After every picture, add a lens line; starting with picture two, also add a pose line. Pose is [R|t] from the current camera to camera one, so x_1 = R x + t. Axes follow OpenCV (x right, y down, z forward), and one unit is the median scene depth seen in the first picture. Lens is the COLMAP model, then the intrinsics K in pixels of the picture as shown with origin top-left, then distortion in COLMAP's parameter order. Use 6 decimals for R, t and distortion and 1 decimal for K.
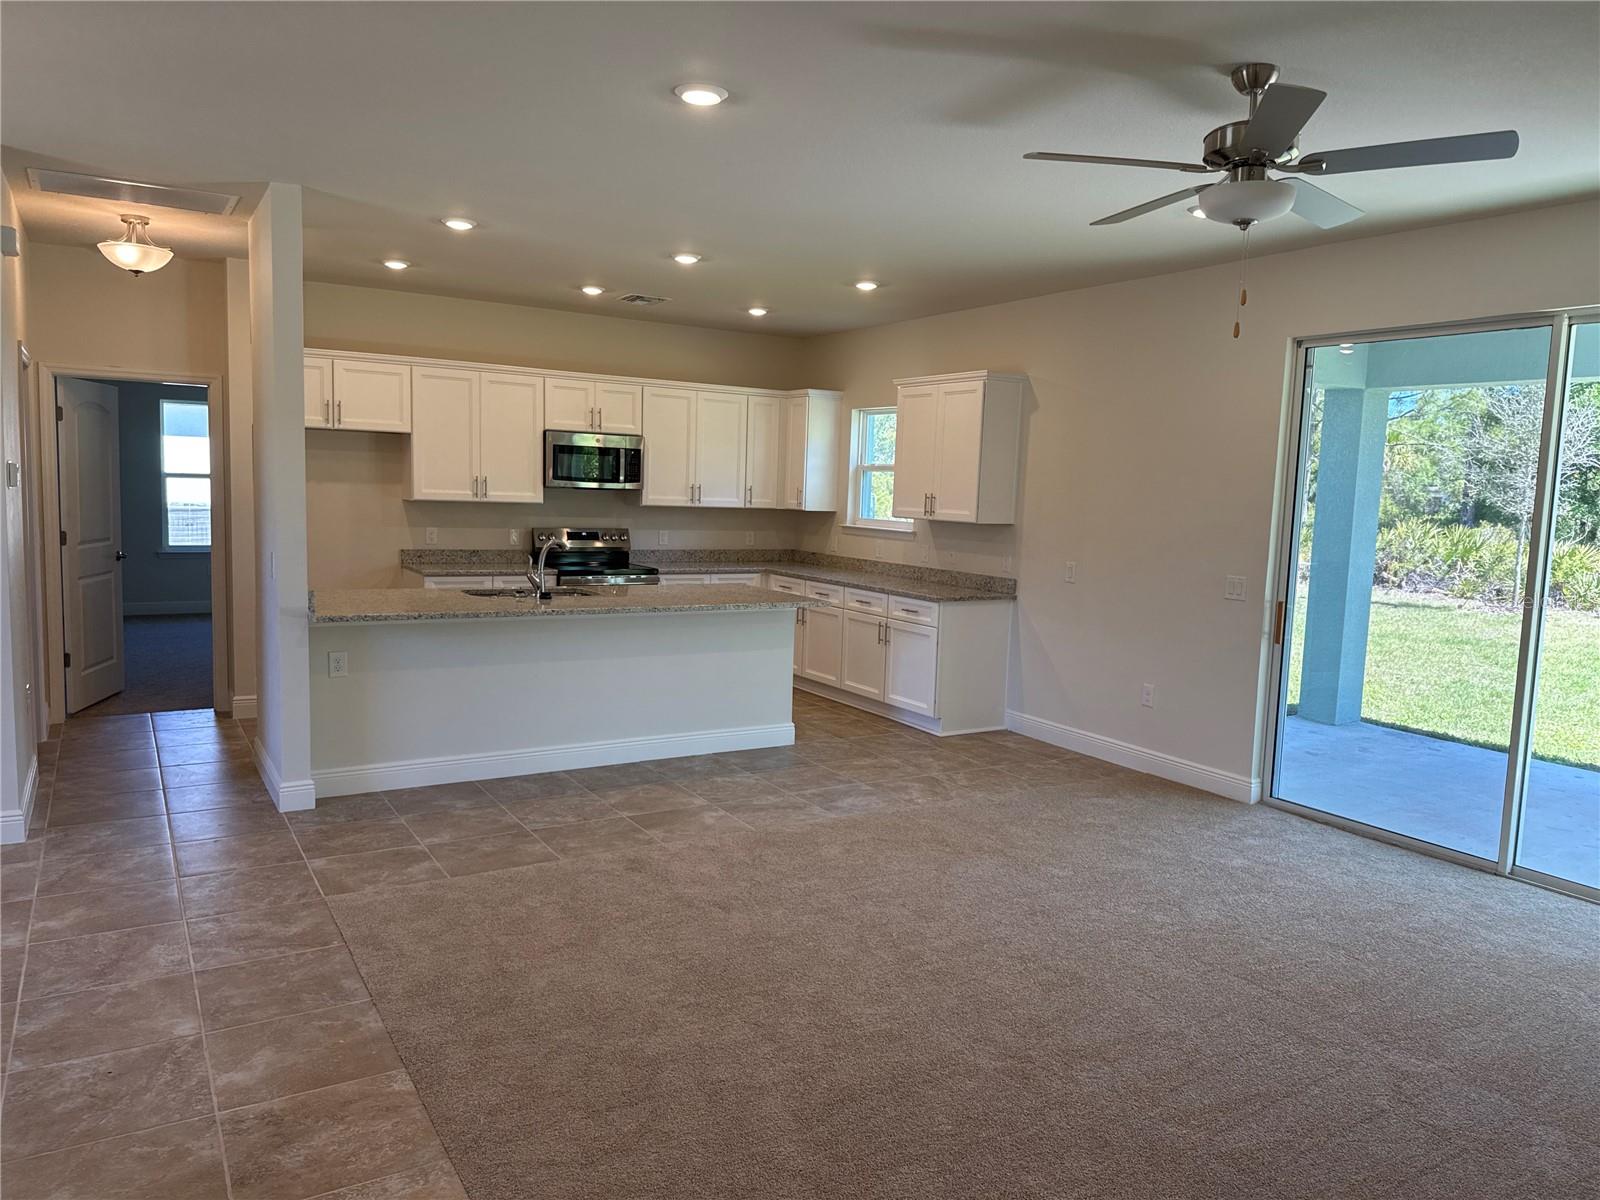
lens RADIAL K [[1103.8, 0, 810.2], [0, 1103.8, 595.7], [0, 0, 1]] dist [0.039459, -0.038755]
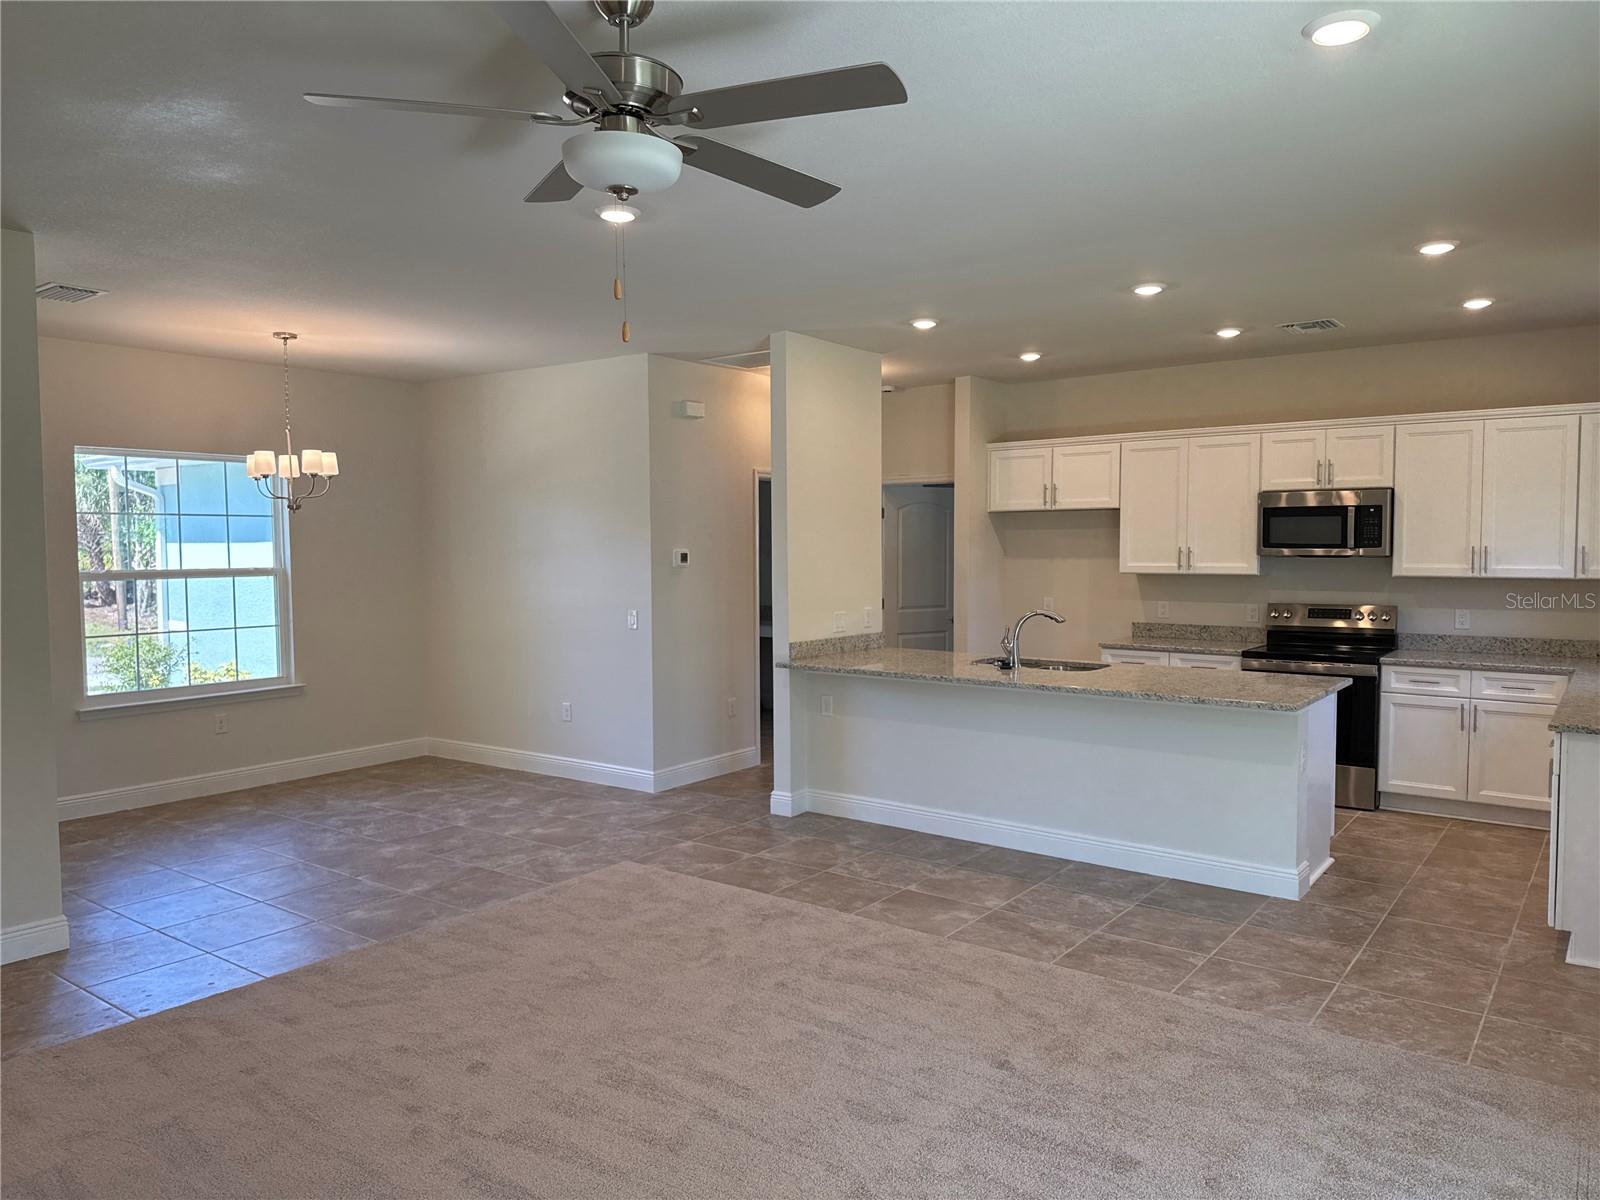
lens RADIAL K [[1103.8, 0, 797.2], [0, 1103.8, 596.8], [0, 0, 1]] dist [0.039459, -0.038755]
pose [[0.348807, 0.006557, -0.937171, 0.632937], [-0.075049, 0.996960, -0.020957, -0.027485], [0.934185, 0.077643, 0.348239, 0.483333]]
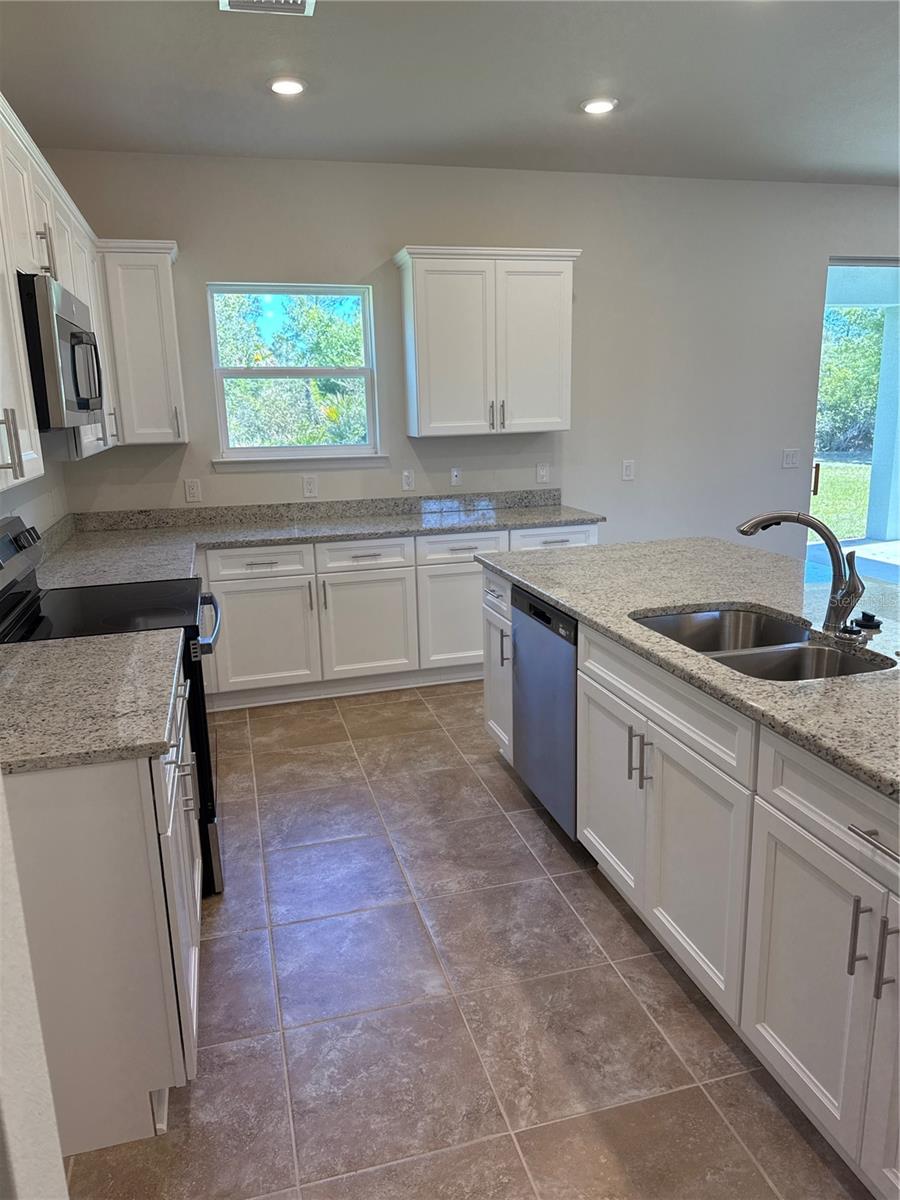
lens RADIAL K [[827.8, 0, 449.0], [0, 827.8, 601.5], [0, 0, 1]] dist [0.039459, -0.038755]
pose [[0.281350, -0.267448, 0.921582, -0.414586], [0.134083, 0.961912, 0.238217, -0.081515], [-0.950191, 0.056546, 0.306494, 0.693225]]
